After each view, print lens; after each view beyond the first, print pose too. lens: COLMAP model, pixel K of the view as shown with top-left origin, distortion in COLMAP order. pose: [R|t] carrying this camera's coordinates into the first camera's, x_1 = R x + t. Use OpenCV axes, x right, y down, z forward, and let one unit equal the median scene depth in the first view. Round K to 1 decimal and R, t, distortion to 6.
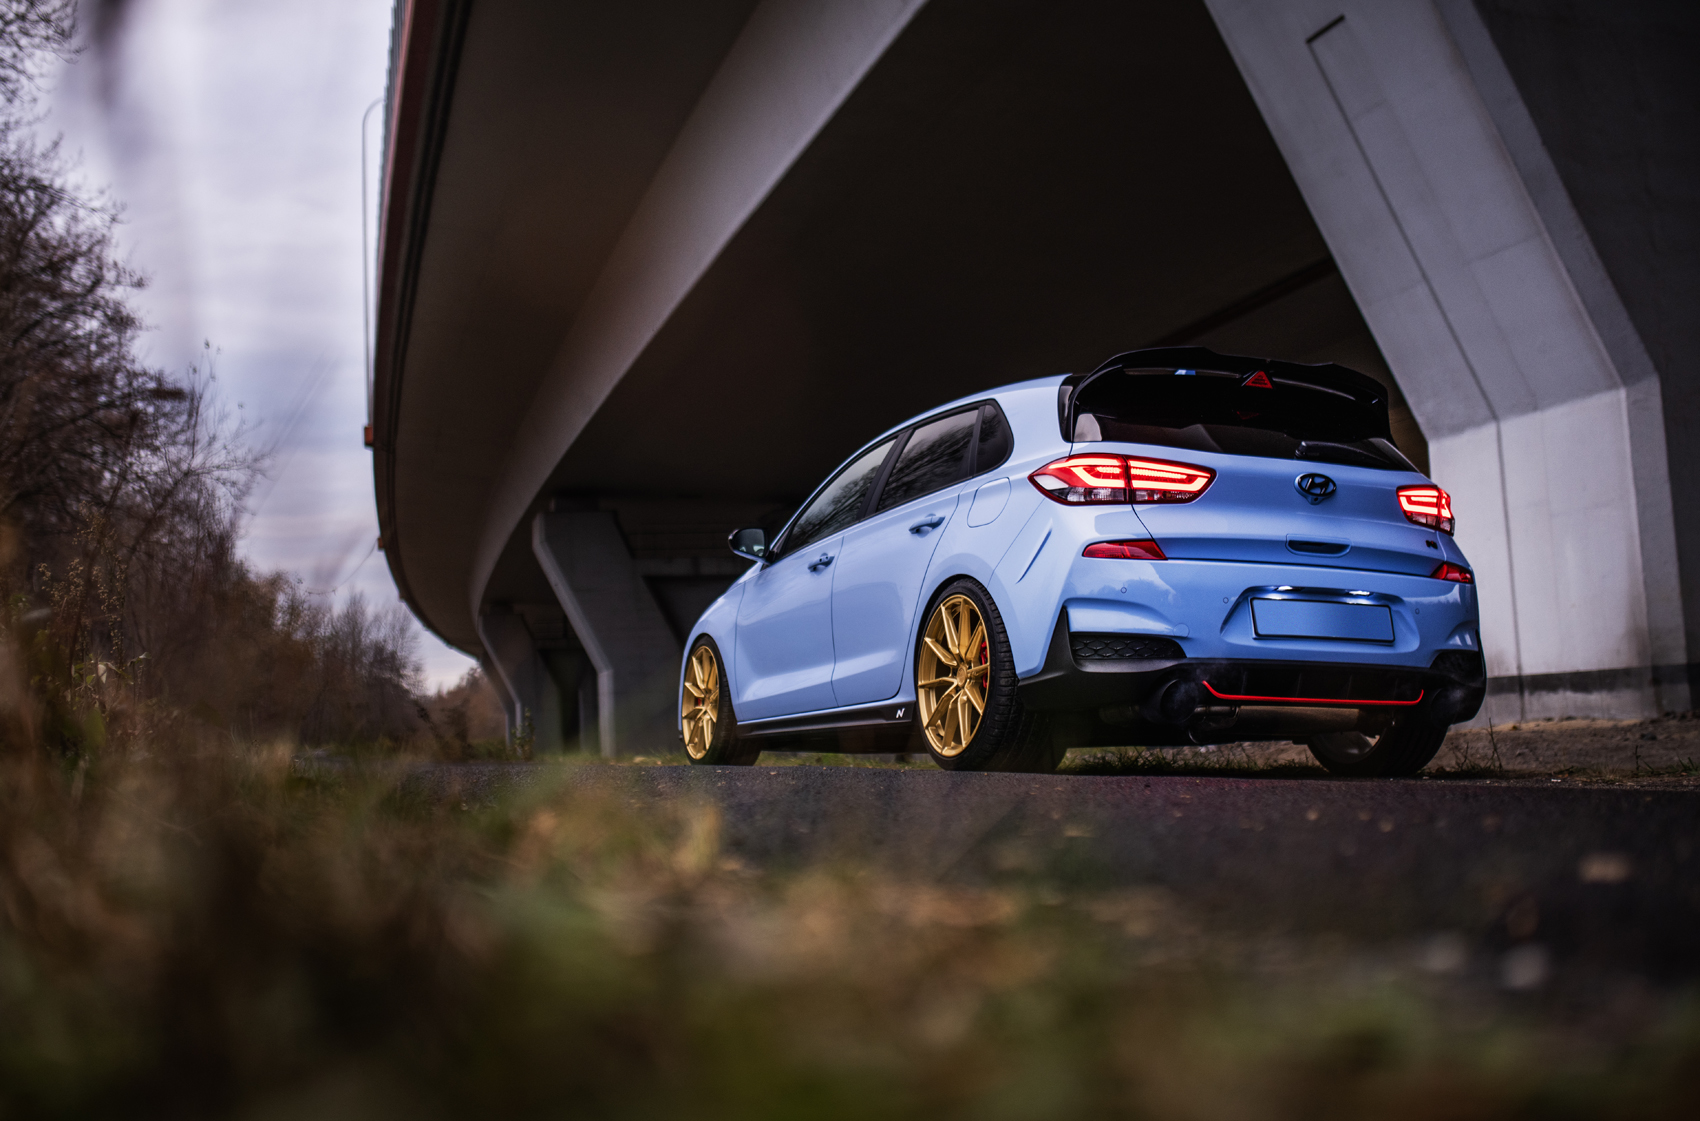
lens RADIAL K [[1609.6, 0, 850.0], [0, 1609.6, 560.5], [0, 0, 1]] dist [-0.040357, 0.006801]
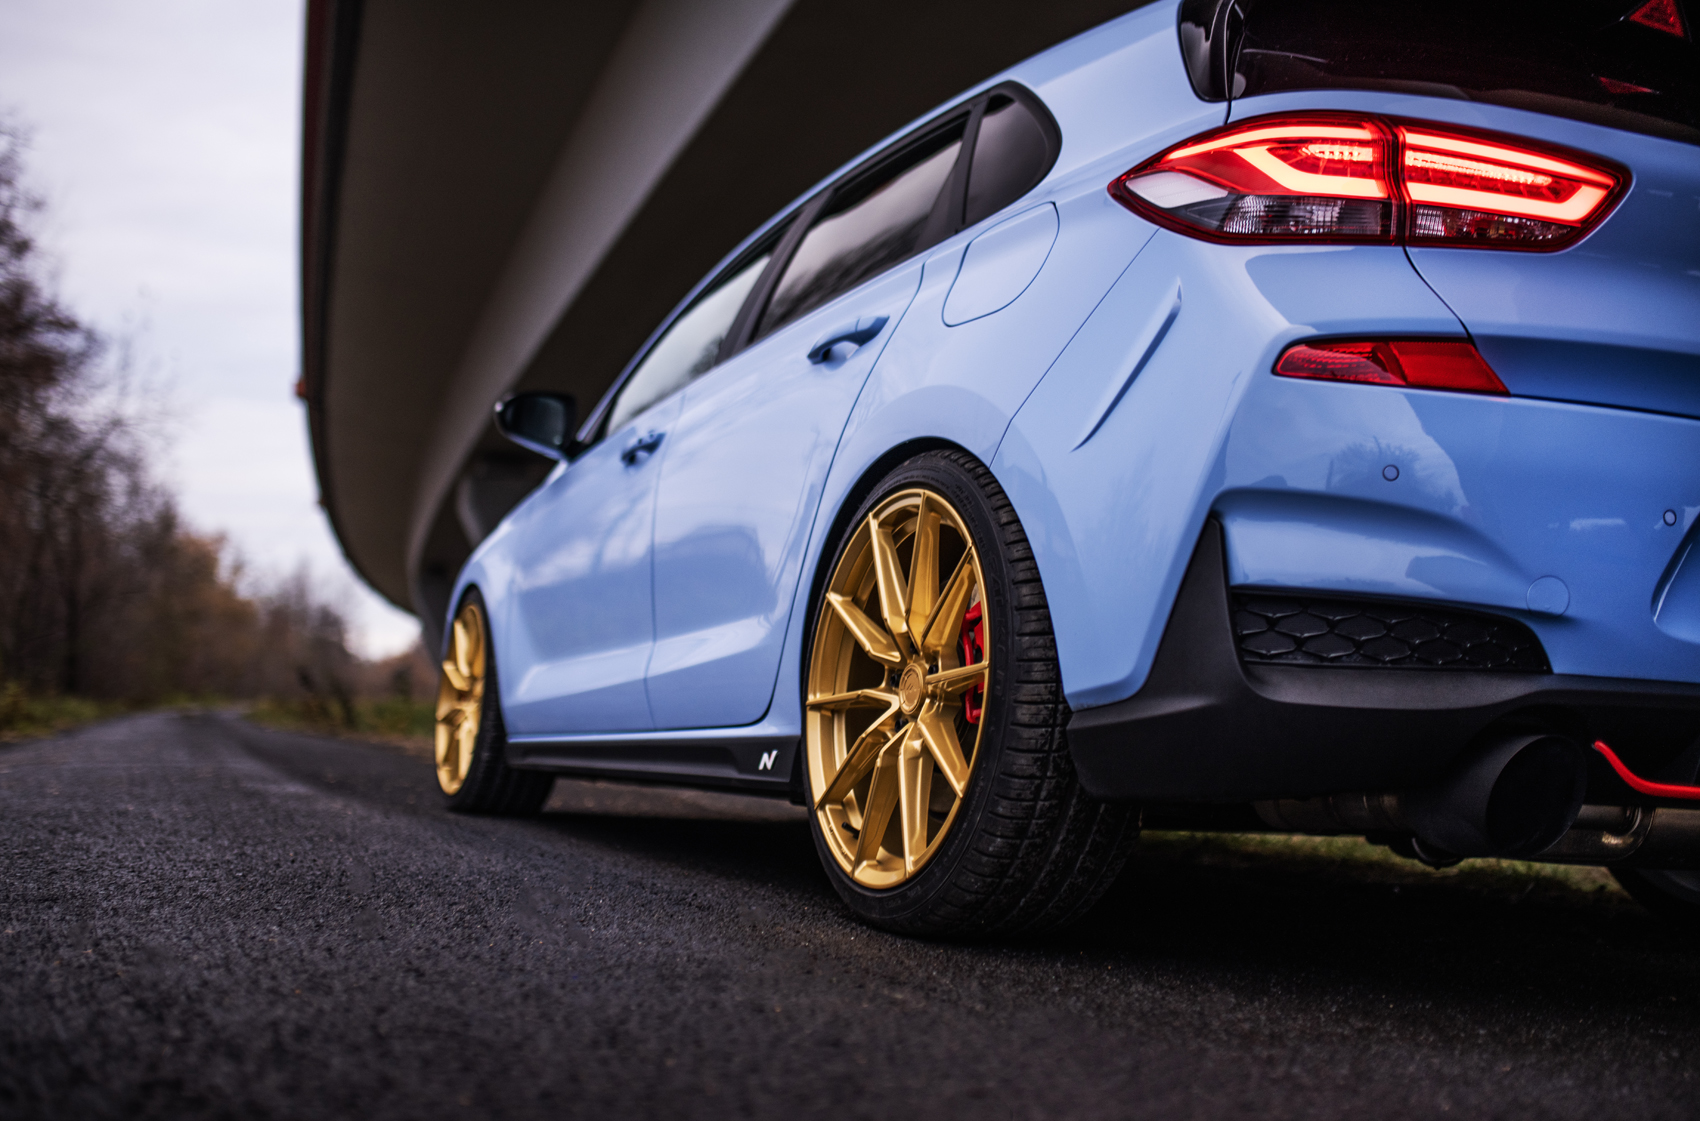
lens RADIAL K [[1609.6, 0, 850.0], [0, 1609.6, 560.5], [0, 0, 1]] dist [-0.040357, 0.006801]
pose [[0.998015, 0.047971, 0.040805, 0.036346], [-0.048430, 0.998773, 0.010326, 0.036473], [-0.040260, -0.012282, 0.999114, 0.603950]]
